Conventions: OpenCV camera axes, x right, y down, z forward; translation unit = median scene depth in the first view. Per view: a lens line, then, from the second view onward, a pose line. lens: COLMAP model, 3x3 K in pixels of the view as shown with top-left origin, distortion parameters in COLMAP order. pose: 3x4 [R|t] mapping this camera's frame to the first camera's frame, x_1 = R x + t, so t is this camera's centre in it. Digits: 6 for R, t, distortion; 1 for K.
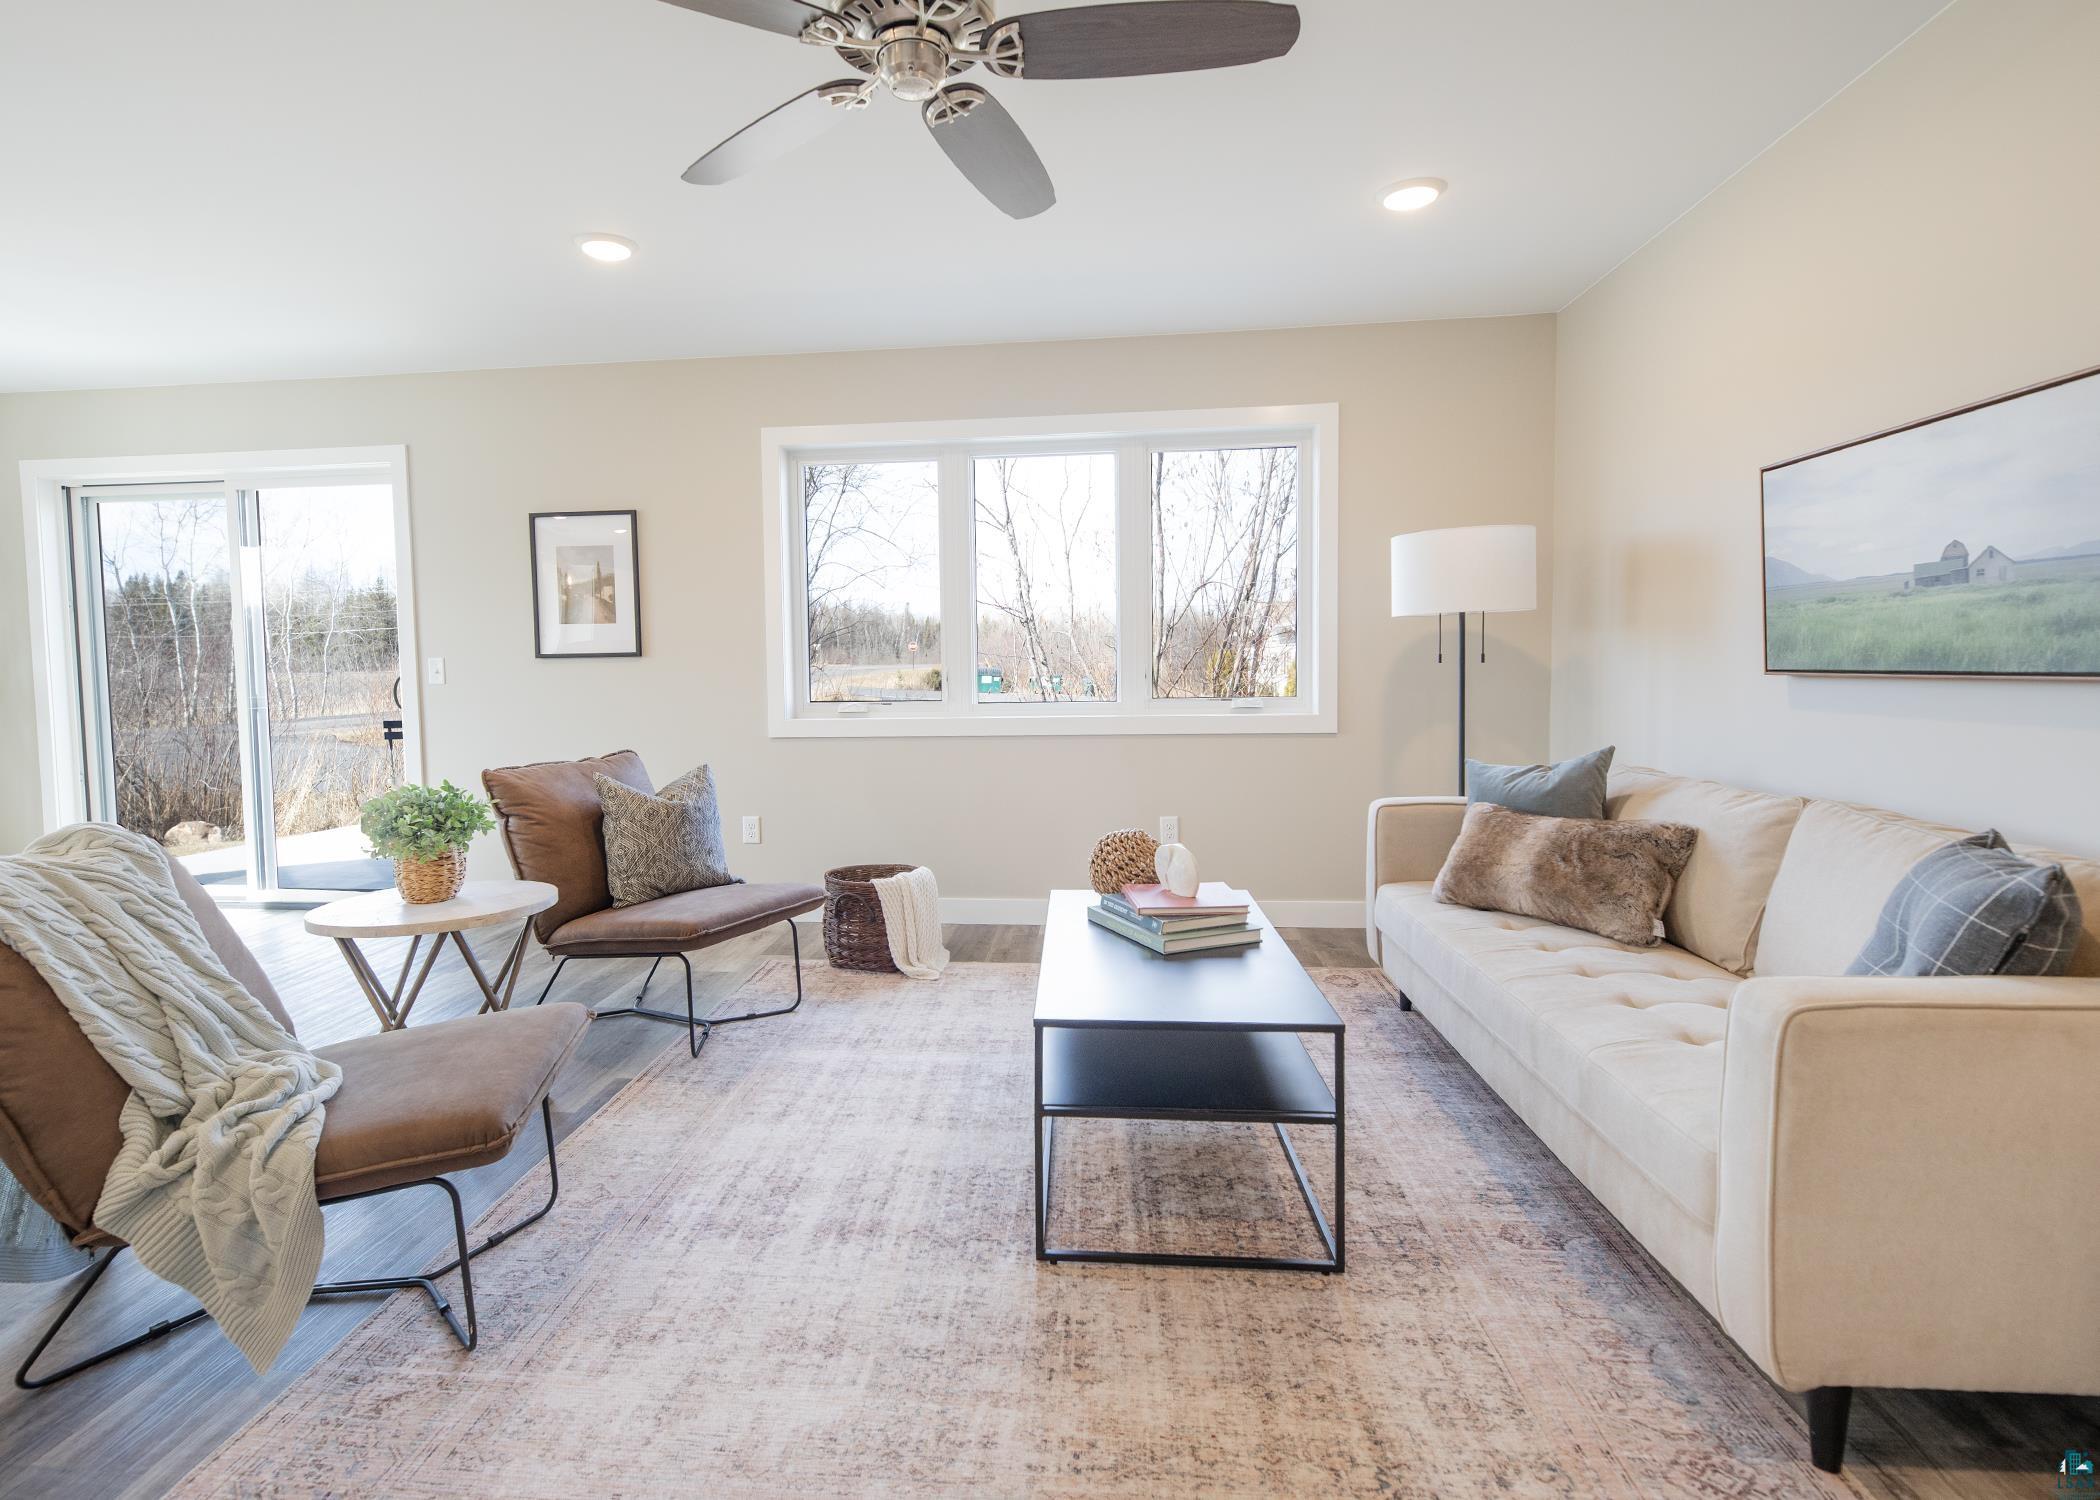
lens RADIAL K [[995.0, 0, 1050.5], [0, 995.0, 727.7], [0, 0, 1]] dist [-0.000810, -0.001711]
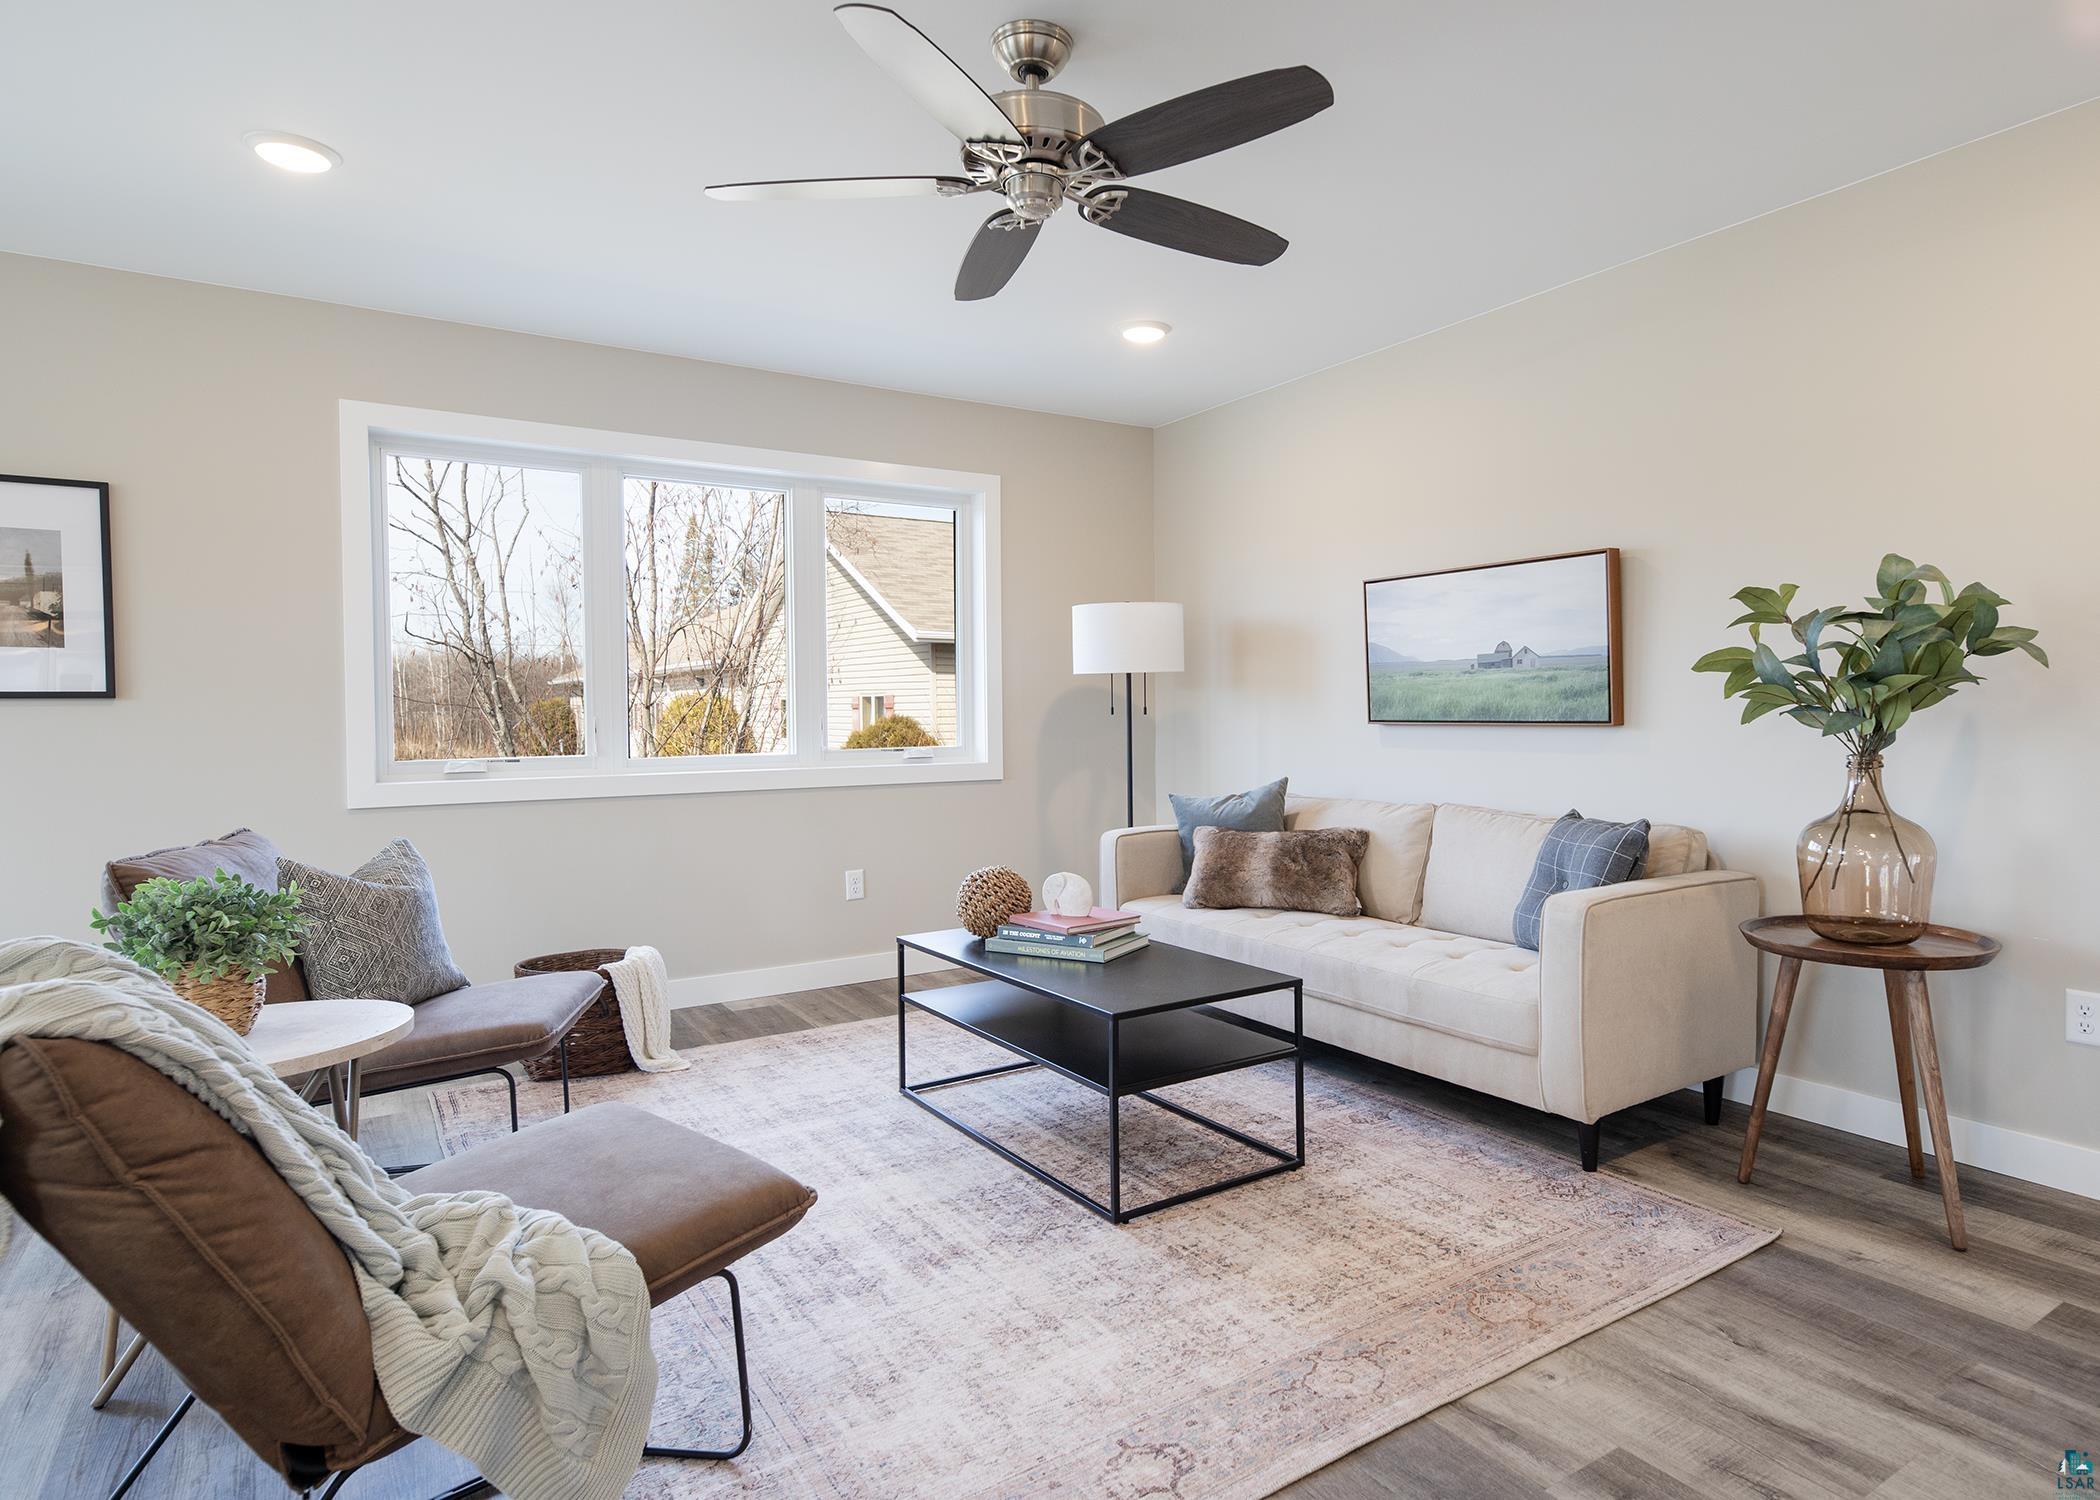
lens RADIAL K [[1164.8, 0, 1050.0], [0, 1164.8, 750.0], [0, 0, 1]] dist [0.006620, -0.000136]
pose [[0.783249, -0.012239, 0.621588, -0.759807], [0.035254, 0.999072, -0.024751, 0.011141], [-0.620708, 0.041300, 0.782953, -0.034990]]
